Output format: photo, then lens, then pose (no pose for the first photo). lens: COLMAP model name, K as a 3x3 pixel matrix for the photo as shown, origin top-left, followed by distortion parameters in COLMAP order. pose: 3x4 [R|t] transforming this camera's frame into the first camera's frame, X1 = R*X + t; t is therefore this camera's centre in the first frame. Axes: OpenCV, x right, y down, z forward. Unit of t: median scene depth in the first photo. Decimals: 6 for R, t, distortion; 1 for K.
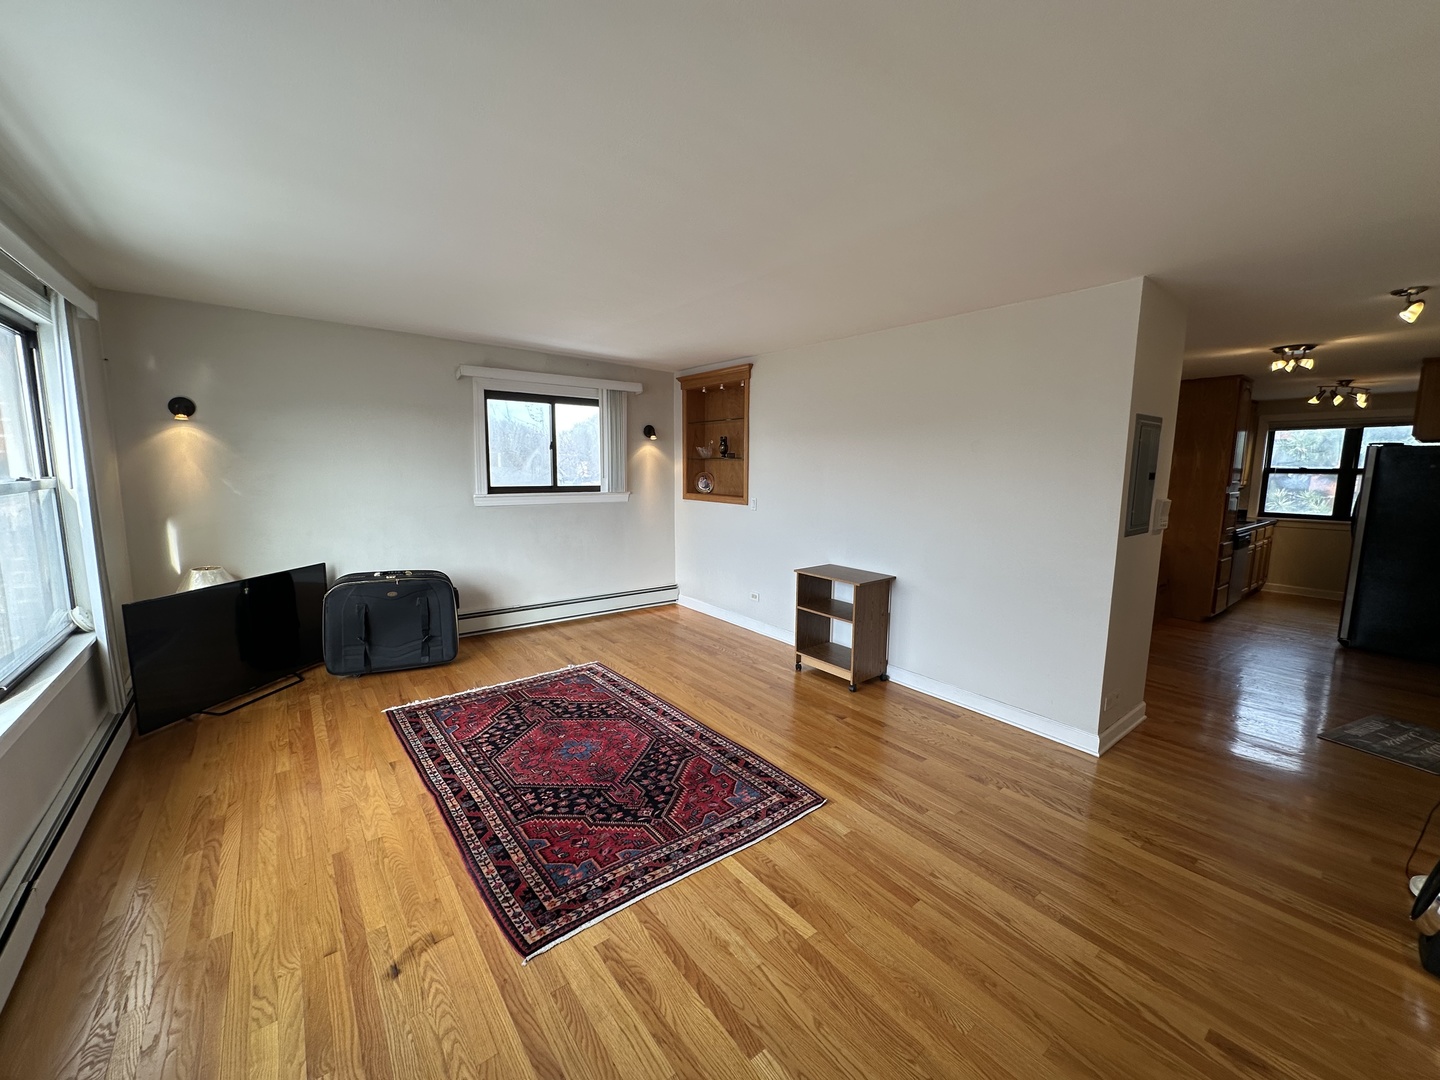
lens RADIAL K [[571.7, 0, 721.5], [0, 571.7, 543.0], [0, 0, 1]] dist [0.003015, 0.000291]
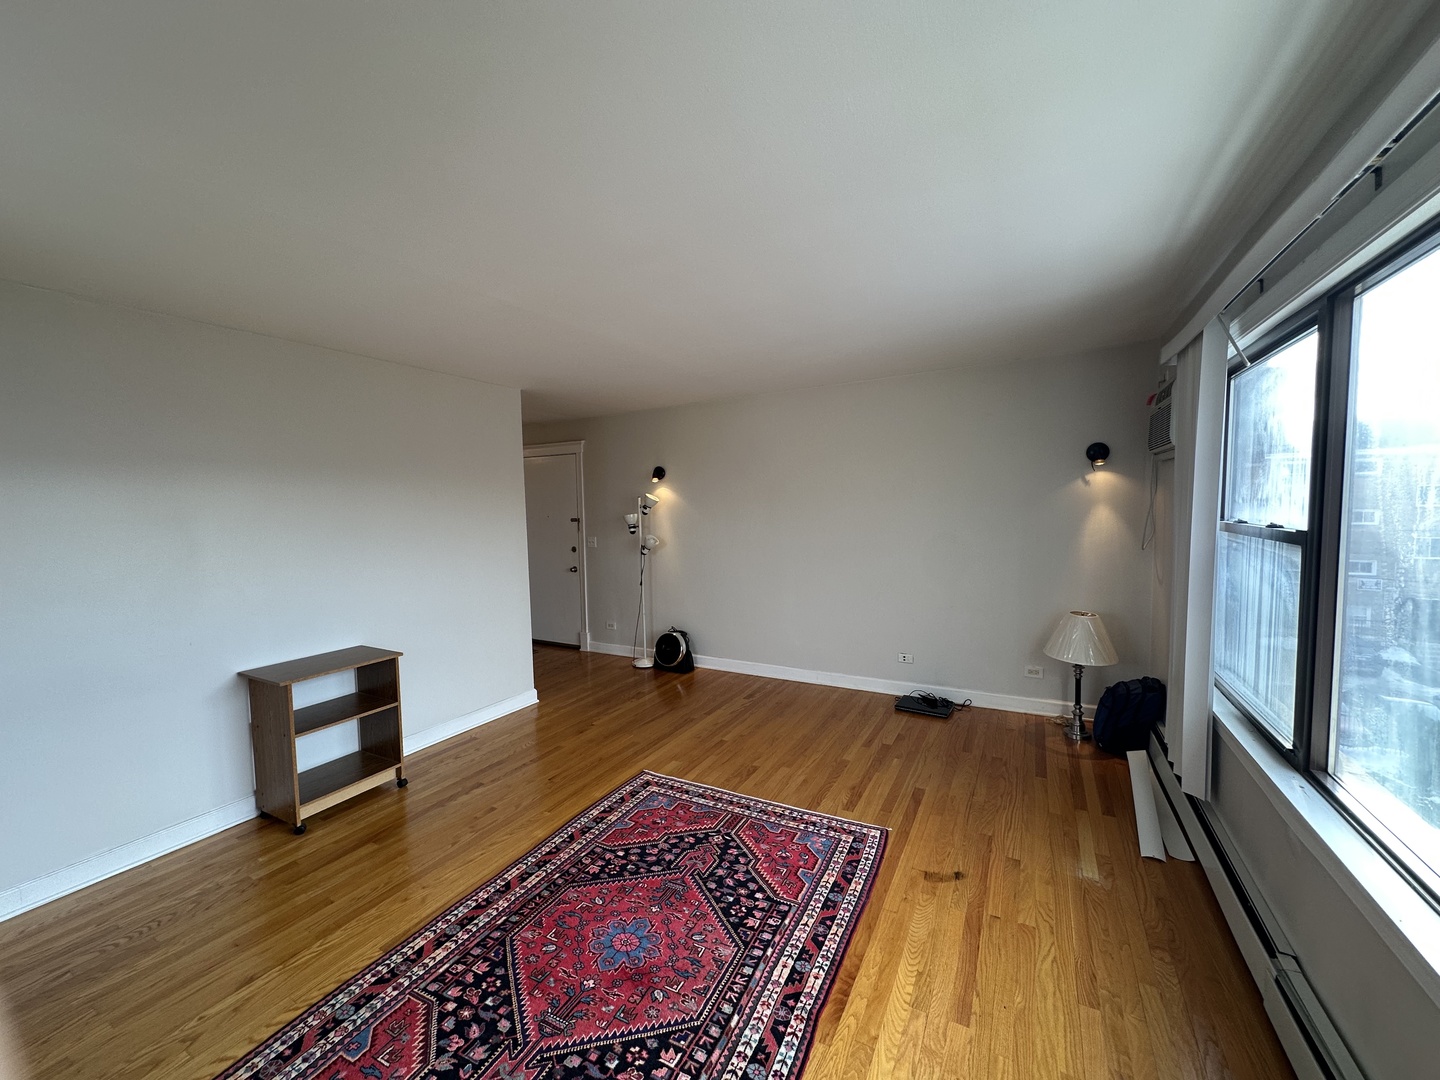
lens RADIAL K [[571.7, 0, 720.7], [0, 571.7, 536.9], [0, 0, 1]] dist [0.003015, 0.000291]
pose [[-0.399821, -0.054689, 0.914960, -1.015708], [0.142642, 0.982344, 0.121049, -0.188129], [-0.905426, 0.178909, -0.384961, 1.243609]]
